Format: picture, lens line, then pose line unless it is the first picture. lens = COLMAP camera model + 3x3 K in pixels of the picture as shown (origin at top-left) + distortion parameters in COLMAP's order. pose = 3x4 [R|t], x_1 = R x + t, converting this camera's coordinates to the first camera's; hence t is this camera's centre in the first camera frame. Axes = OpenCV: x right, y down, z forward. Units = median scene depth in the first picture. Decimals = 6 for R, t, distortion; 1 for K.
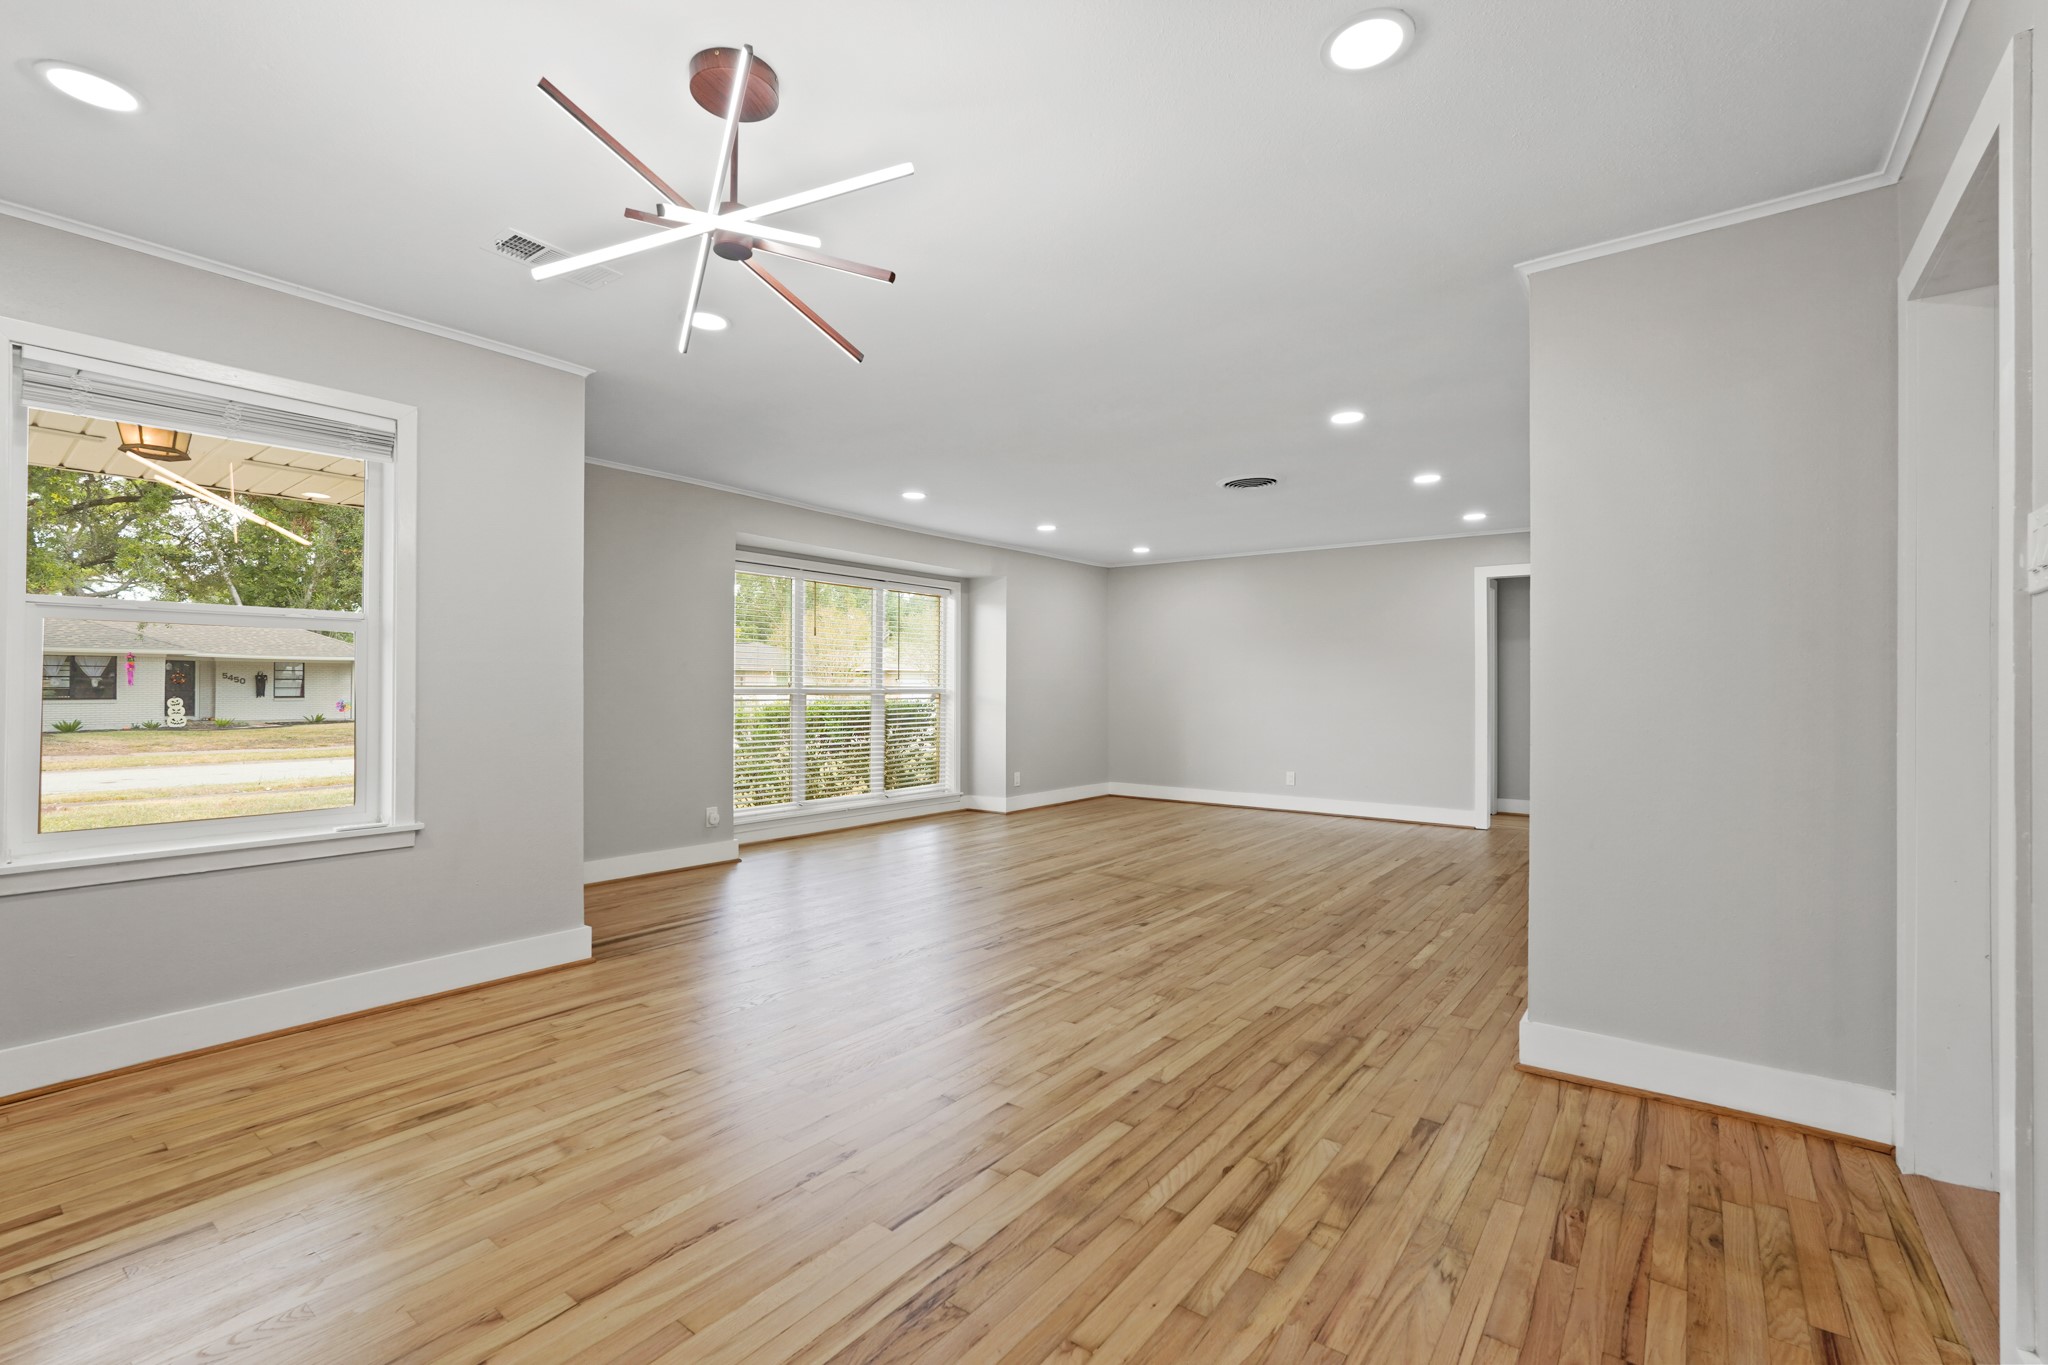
lens RADIAL K [[899.1, 0, 1022.6], [0, 899.1, 683.0], [0, 0, 1]] dist [-0.005098, 0.002677]
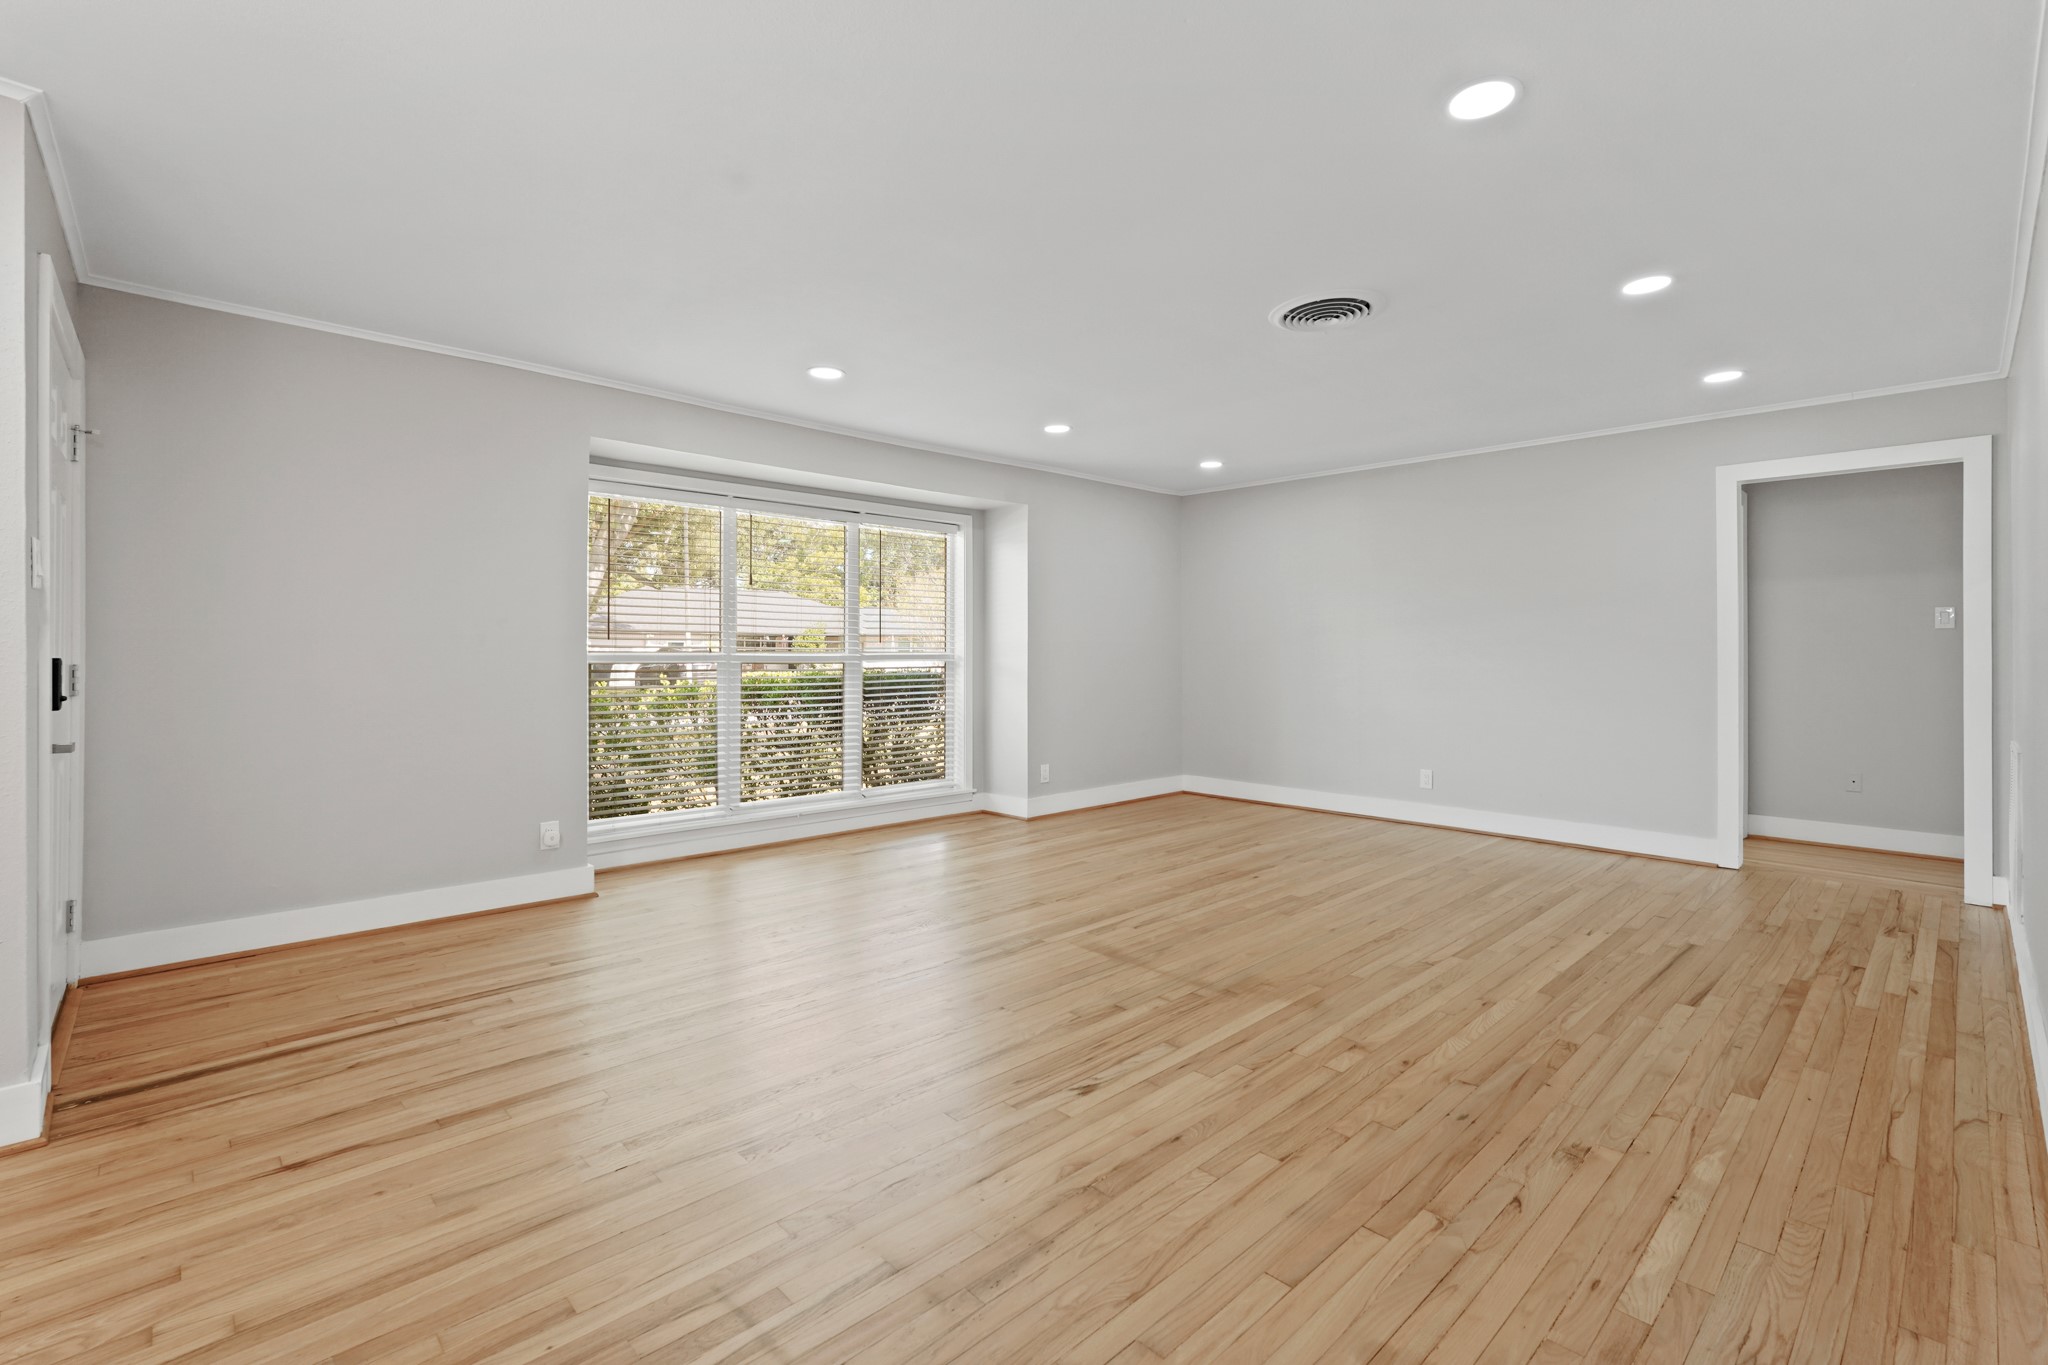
lens RADIAL K [[899.1, 0, 1035.3], [0, 899.1, 646.8], [0, 0, 1]] dist [-0.005098, 0.002677]
pose [[0.988072, -0.002841, -0.153964, 0.127034], [0.002775, 0.999996, -0.000639, 0.001228], [0.153966, 0.000204, 0.988076, 0.310940]]
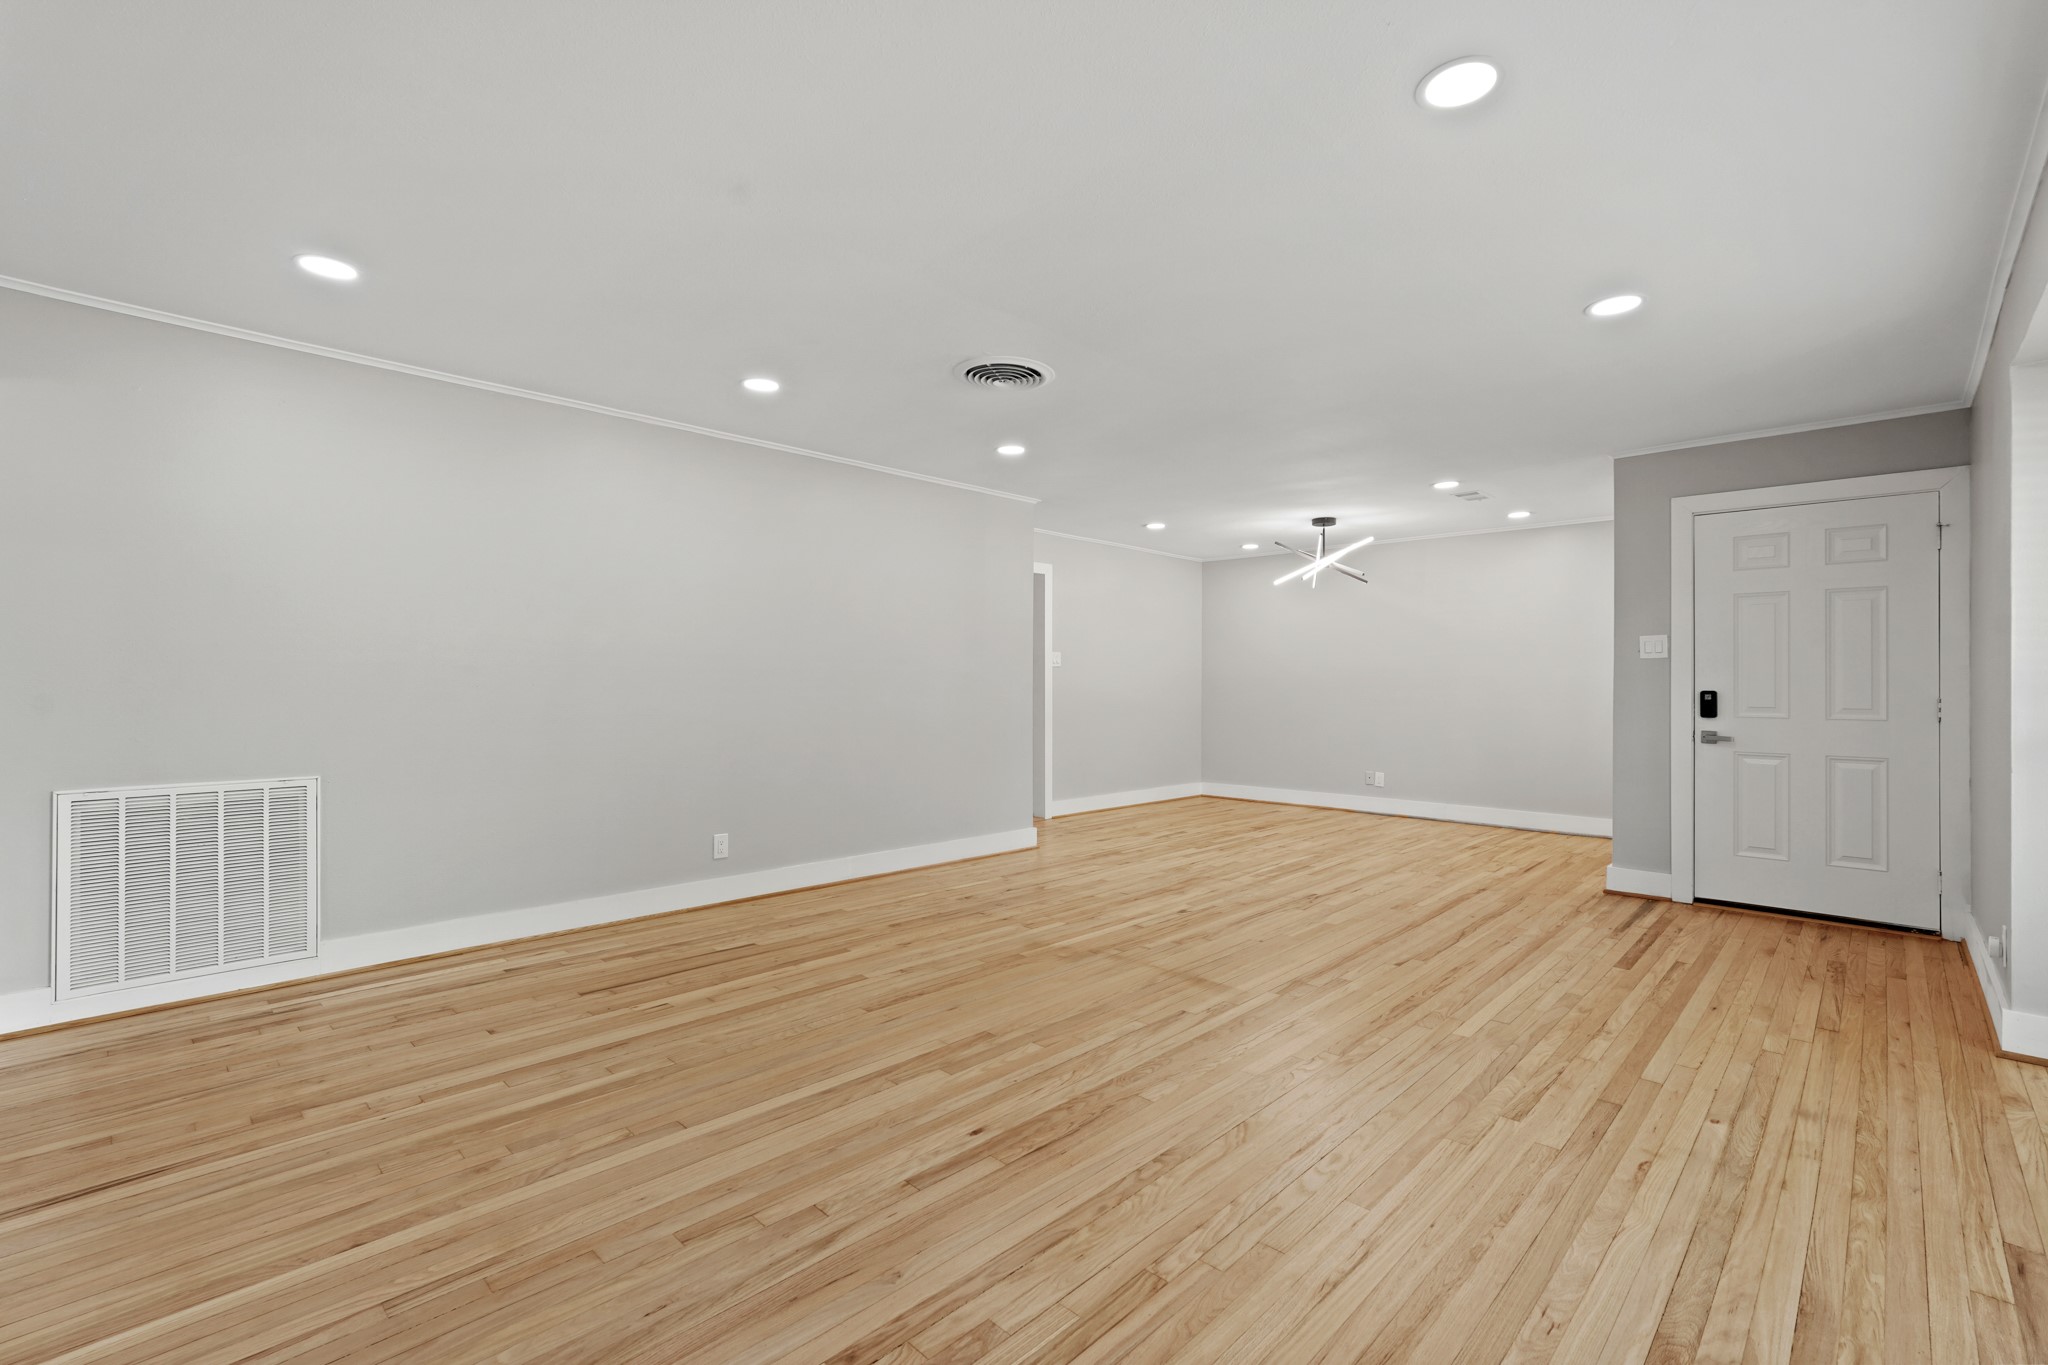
lens RADIAL K [[899.1, 0, 1024.2], [0, 899.1, 680.9], [0, 0, 1]] dist [-0.005098, 0.002677]
pose [[-0.992414, -0.010821, 0.122464, 0.129839], [-0.011367, 0.999928, -0.003764, 0.005158], [-0.122414, -0.005127, -0.992466, 1.387022]]
